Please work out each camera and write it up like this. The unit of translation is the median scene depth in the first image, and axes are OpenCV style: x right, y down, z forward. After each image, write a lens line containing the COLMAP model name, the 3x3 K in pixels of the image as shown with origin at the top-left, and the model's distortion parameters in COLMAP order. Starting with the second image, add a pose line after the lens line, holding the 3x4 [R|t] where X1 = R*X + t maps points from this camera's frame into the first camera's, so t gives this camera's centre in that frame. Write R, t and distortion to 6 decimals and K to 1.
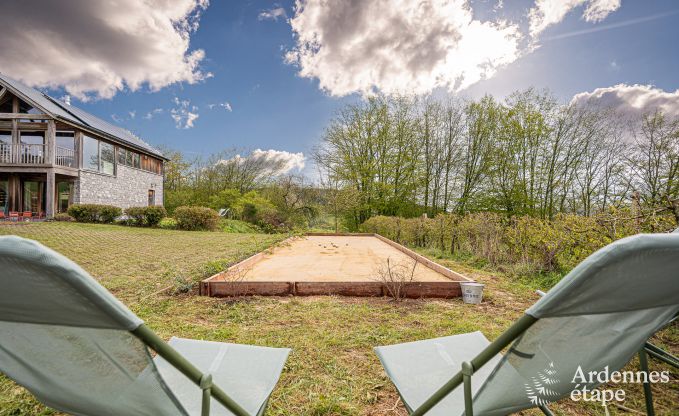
lens RADIAL K [[338.4, 0, 339.5], [0, 338.4, 208.0], [0, 0, 1]] dist [0.001452, 0.000368]
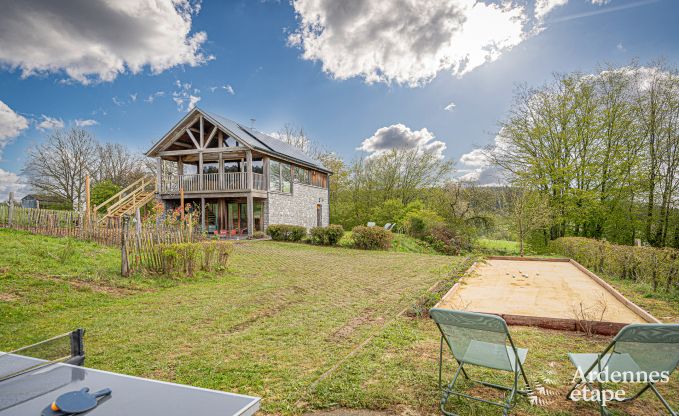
lens RADIAL K [[418.8, 0, 339.0], [0, 418.8, 227.0], [0, 0, 1]] dist [0.002919, 0.001948]
pose [[0.919766, -0.002454, -0.392459, -0.016845], [0.019137, 0.999071, 0.038603, -0.048199], [0.392000, -0.043016, 0.918959, -0.181028]]
